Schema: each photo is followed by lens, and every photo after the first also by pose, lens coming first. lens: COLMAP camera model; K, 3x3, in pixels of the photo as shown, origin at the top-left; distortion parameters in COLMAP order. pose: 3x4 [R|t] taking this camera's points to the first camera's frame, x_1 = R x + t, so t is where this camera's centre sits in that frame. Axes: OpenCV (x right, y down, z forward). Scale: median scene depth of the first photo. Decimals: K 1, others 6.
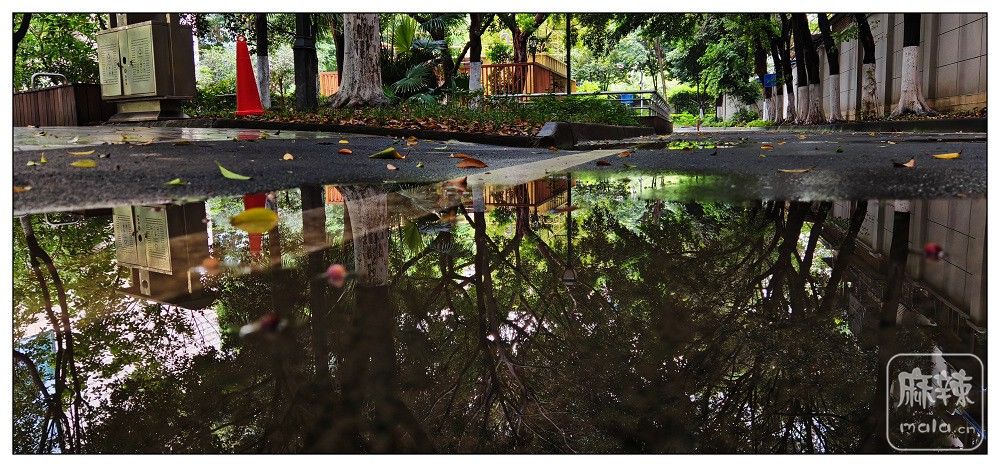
lens RADIAL K [[770.0, 0, 500.0], [0, 770.0, 225.9], [0, 0, 1]] dist [0.026709, -0.014605]
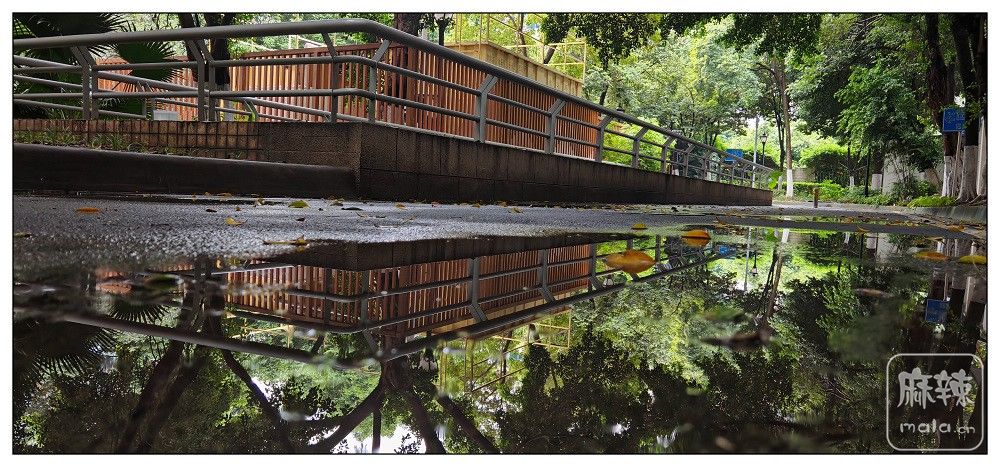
lens RADIAL K [[770.0, 0, 494.4], [0, 770.0, 239.3], [0, 0, 1]] dist [0.026709, -0.014605]
pose [[0.972637, 0.078450, -0.218686, 0.134939], [-0.091498, 0.994540, -0.050176, -0.043303], [0.213556, 0.068812, 0.974504, 0.345581]]
